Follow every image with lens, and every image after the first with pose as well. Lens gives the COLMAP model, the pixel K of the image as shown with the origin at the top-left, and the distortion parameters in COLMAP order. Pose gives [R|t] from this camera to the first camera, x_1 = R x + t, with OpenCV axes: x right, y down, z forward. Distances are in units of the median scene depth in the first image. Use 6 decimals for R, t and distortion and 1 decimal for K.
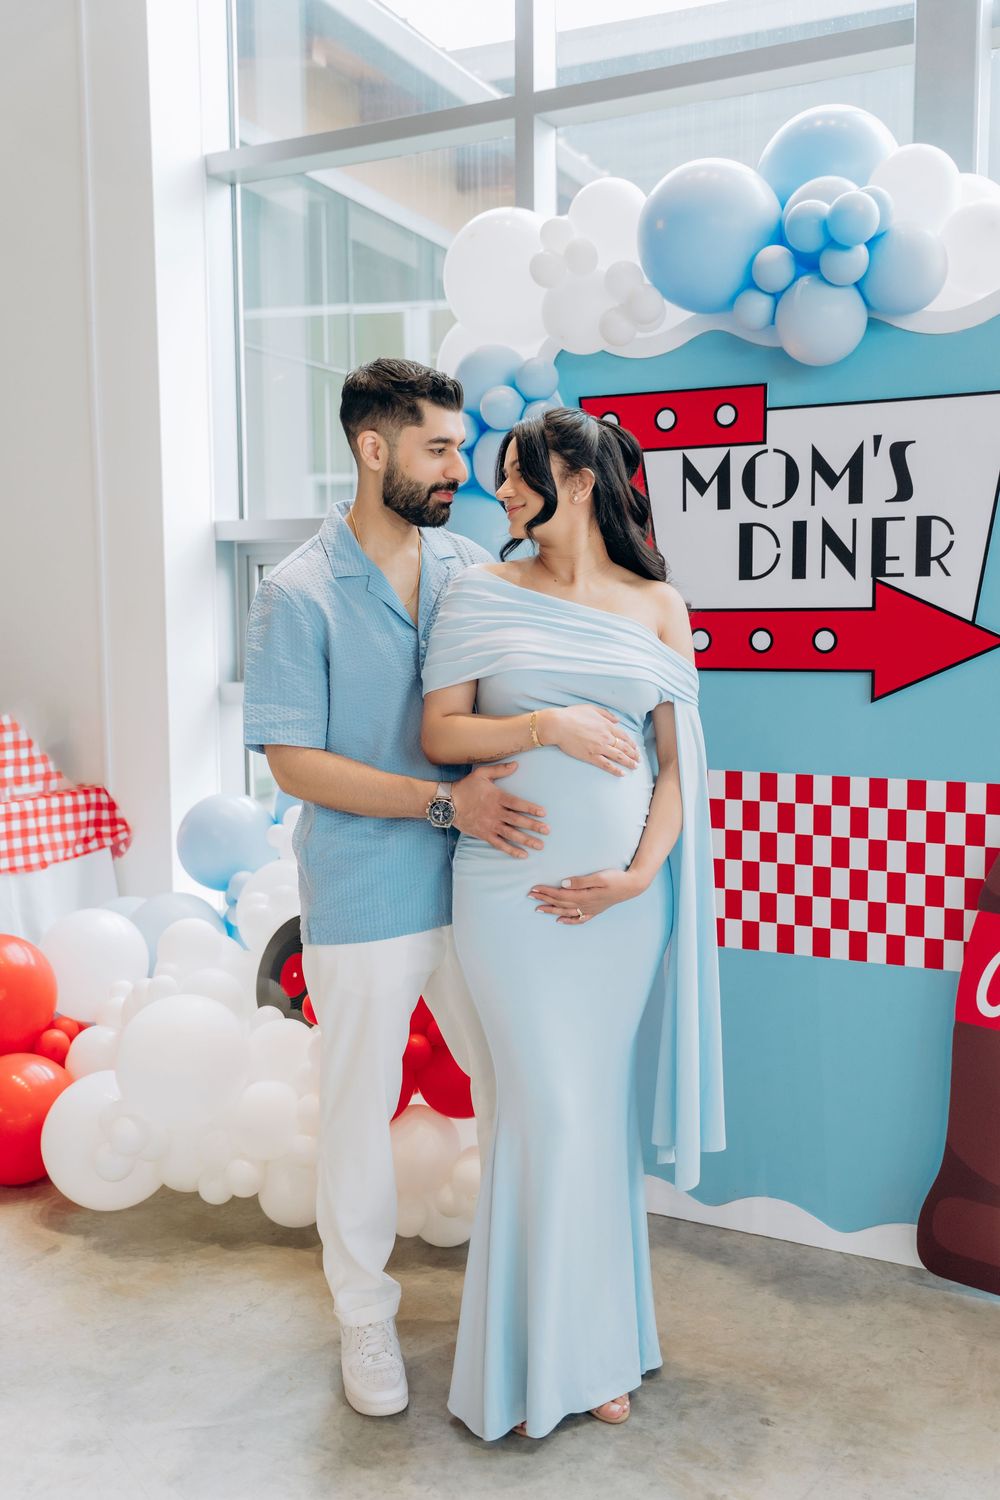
lens RADIAL K [[1435.4, 0, 535.6], [0, 1435.4, 749.5], [0, 0, 1]] dist [0.011260, 0.000000]
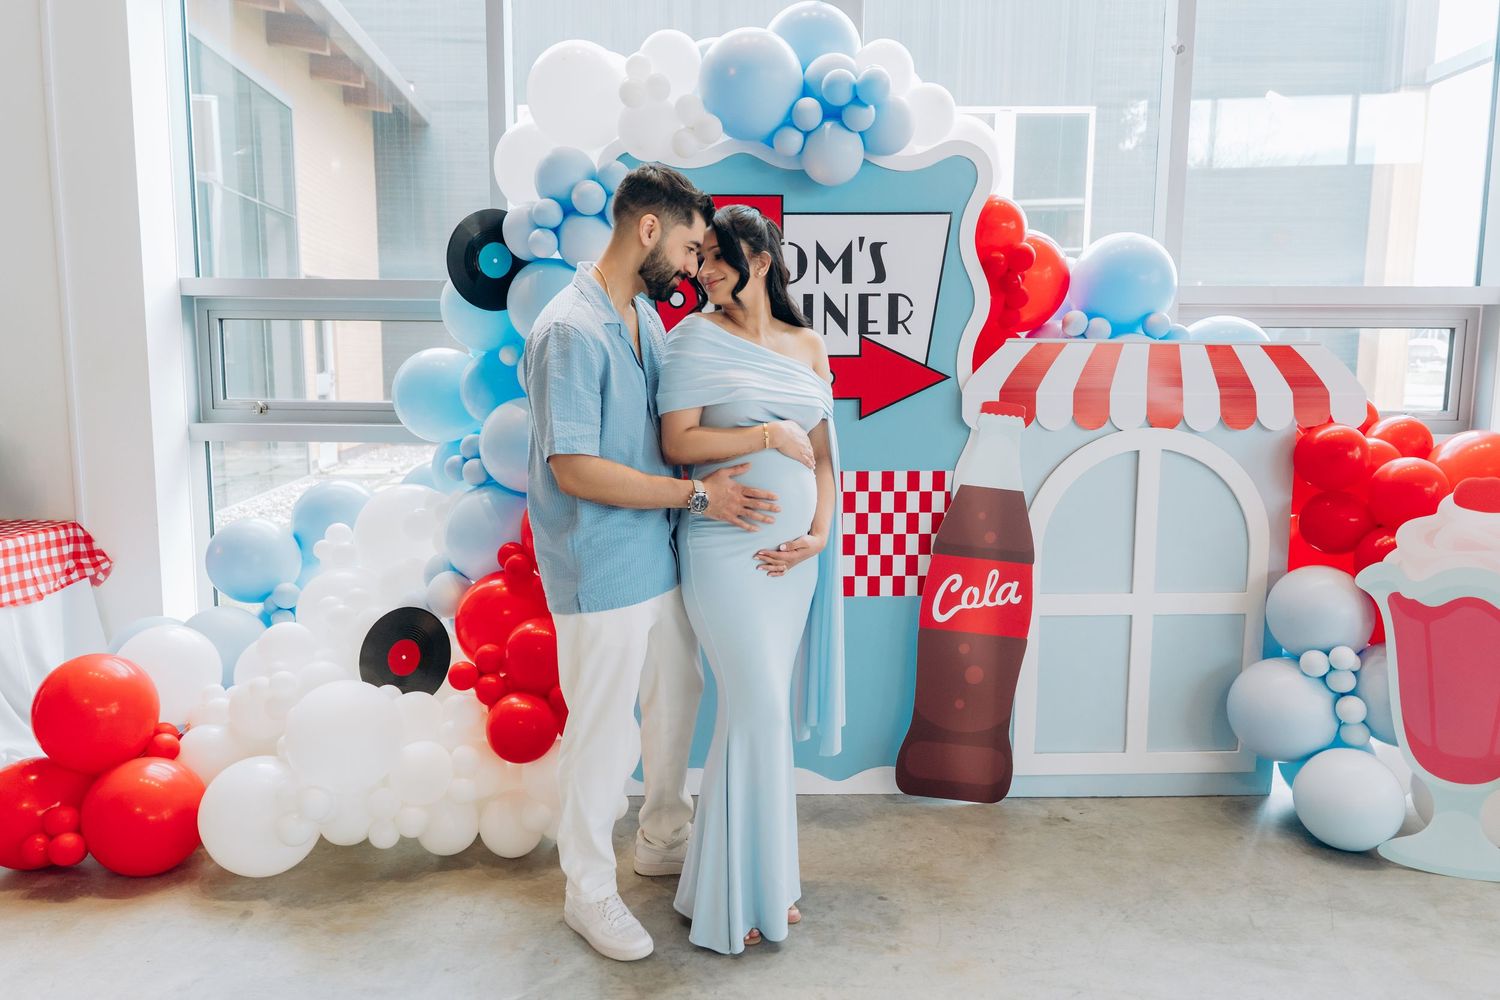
lens RADIAL K [[1113.5, 0, 713.9], [0, 1113.5, 527.5], [0, 0, 1]] dist [0.002725, 0.005374]
pose [[0.883557, -0.062751, 0.464100, -0.437087], [0.042747, 0.997652, 0.053510, 0.009796], [-0.466368, -0.027441, 0.884165, 0.056462]]
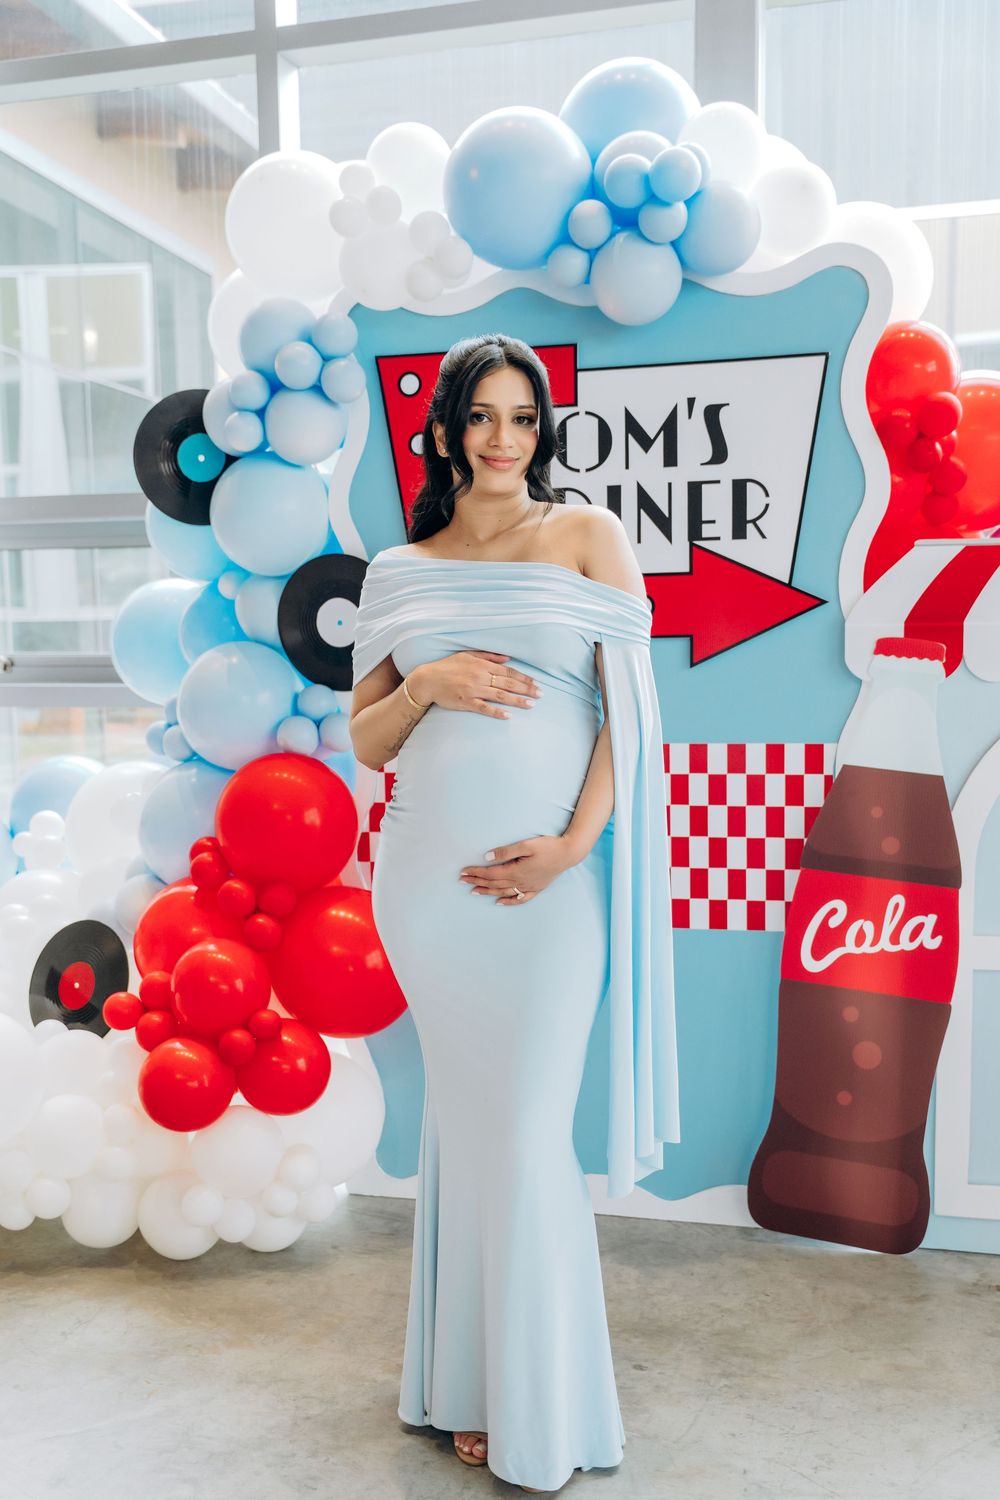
lens RADIAL K [[1621.1, 0, 451.4], [0, 1621.1, 838.0], [0, 0, 1]] dist [0.015306, 0.000000]
pose [[0.981794, -0.039681, 0.185760, -0.144546], [0.033423, 0.998767, 0.036704, 0.038702], [-0.186987, -0.029828, 0.981909, -0.080855]]
